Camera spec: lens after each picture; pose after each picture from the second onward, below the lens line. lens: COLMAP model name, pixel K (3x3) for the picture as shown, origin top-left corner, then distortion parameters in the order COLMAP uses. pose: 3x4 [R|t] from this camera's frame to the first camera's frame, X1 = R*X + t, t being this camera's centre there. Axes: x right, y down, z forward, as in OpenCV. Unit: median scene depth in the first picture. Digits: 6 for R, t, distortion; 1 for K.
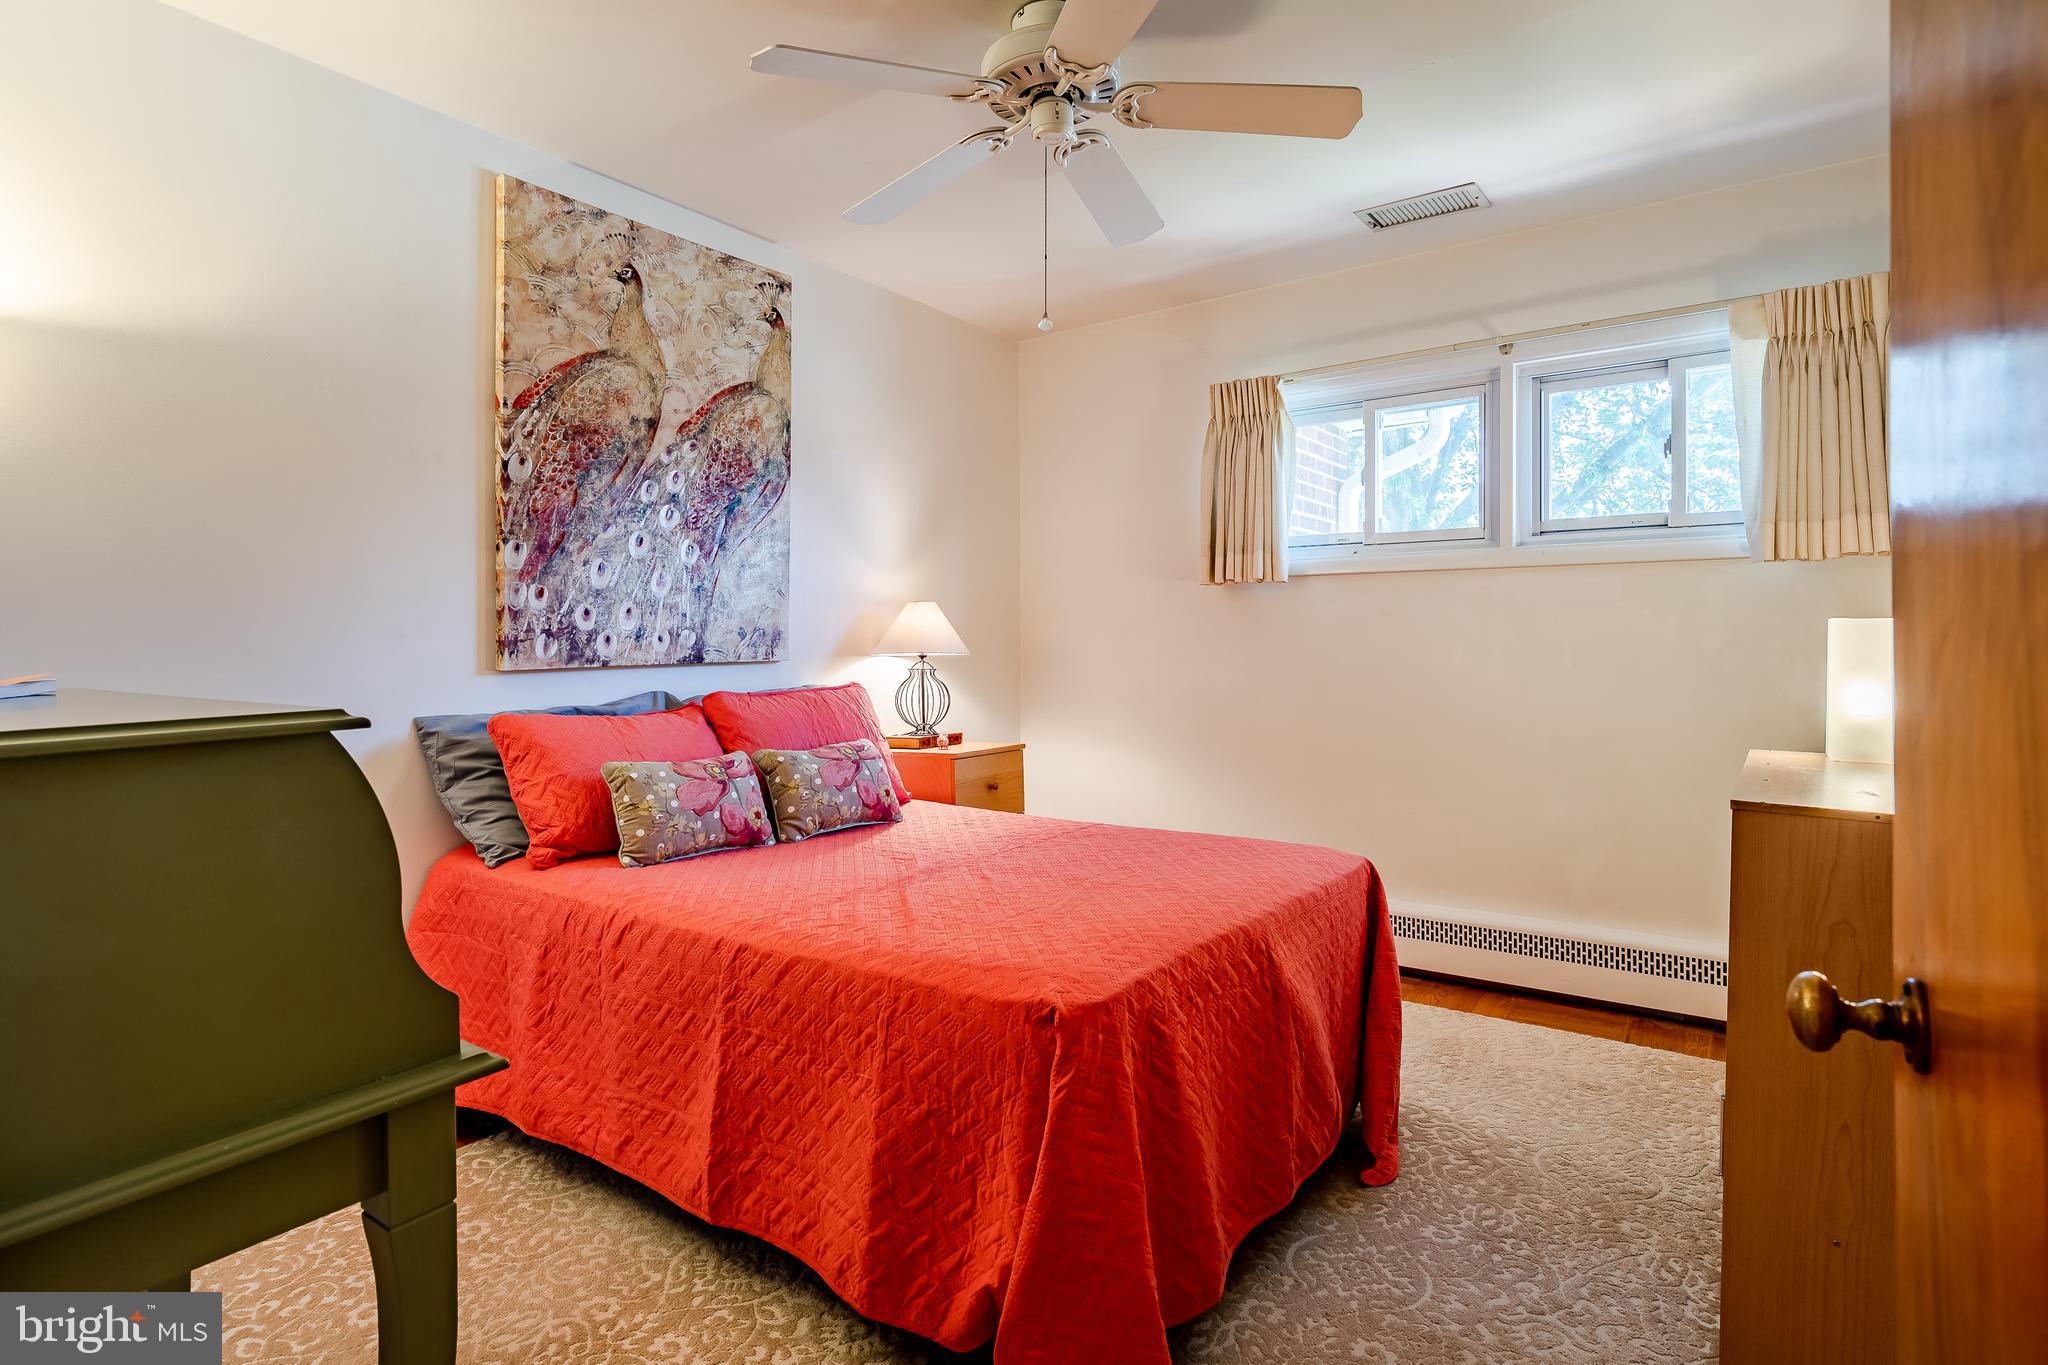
lens RADIAL K [[1052.3, 0, 1025.3], [0, 1052.3, 681.0], [0, 0, 1]] dist [0.009431, 0.000473]
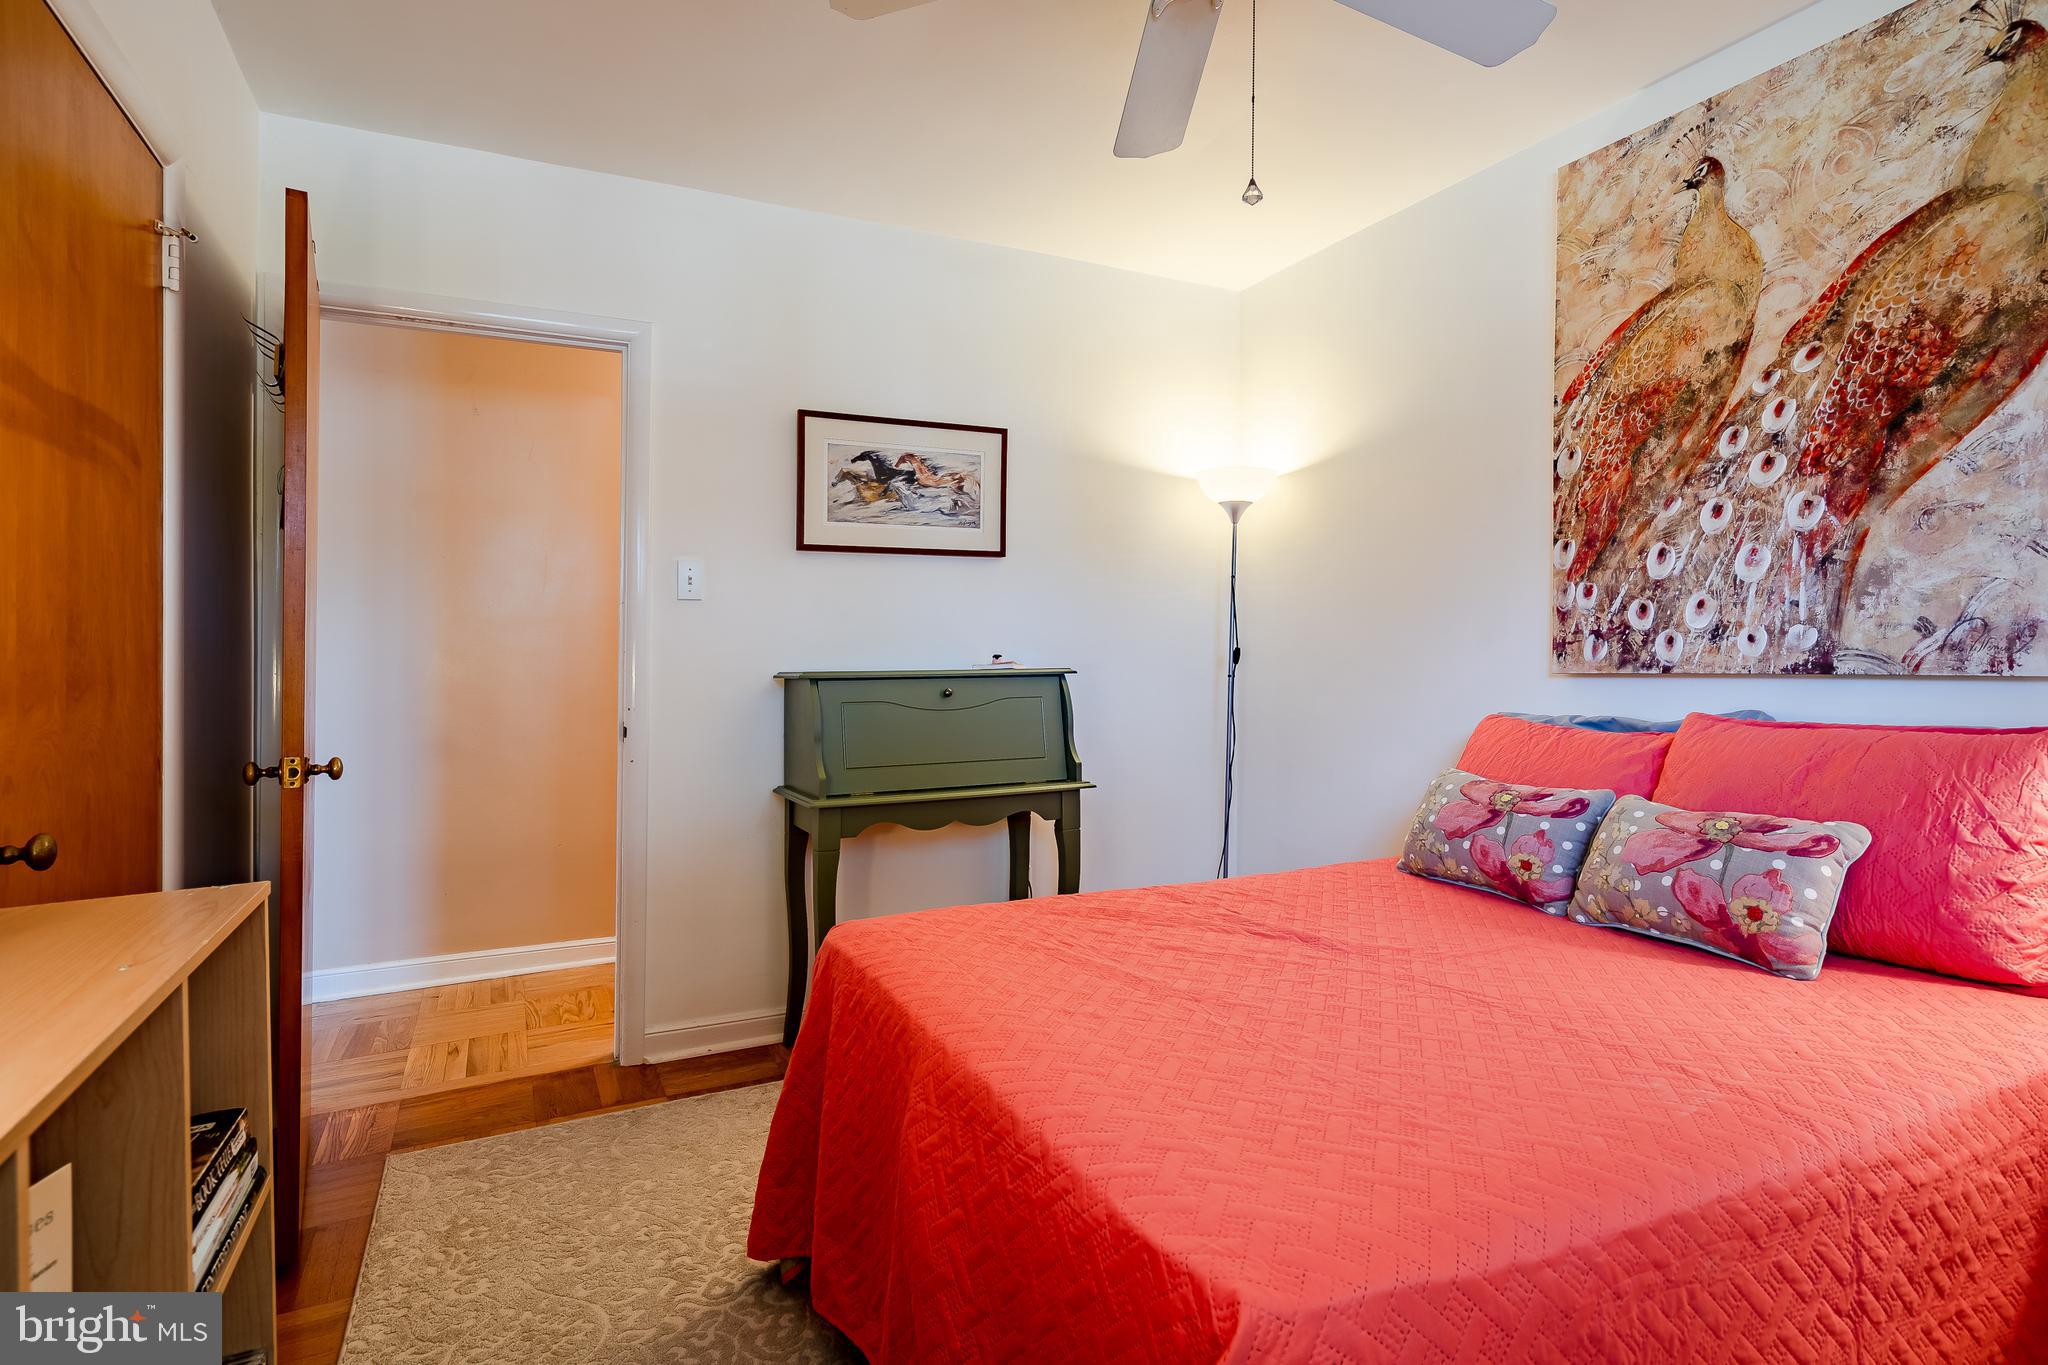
lens RADIAL K [[1052.3, 0, 1026.4], [0, 1052.3, 662.4], [0, 0, 1]] dist [0.009431, 0.000473]
pose [[-0.464642, 0.016318, -0.885348, 0.558413], [-0.025383, 0.999174, 0.031737, -0.035627], [0.885135, 0.037219, -0.463844, 0.940130]]
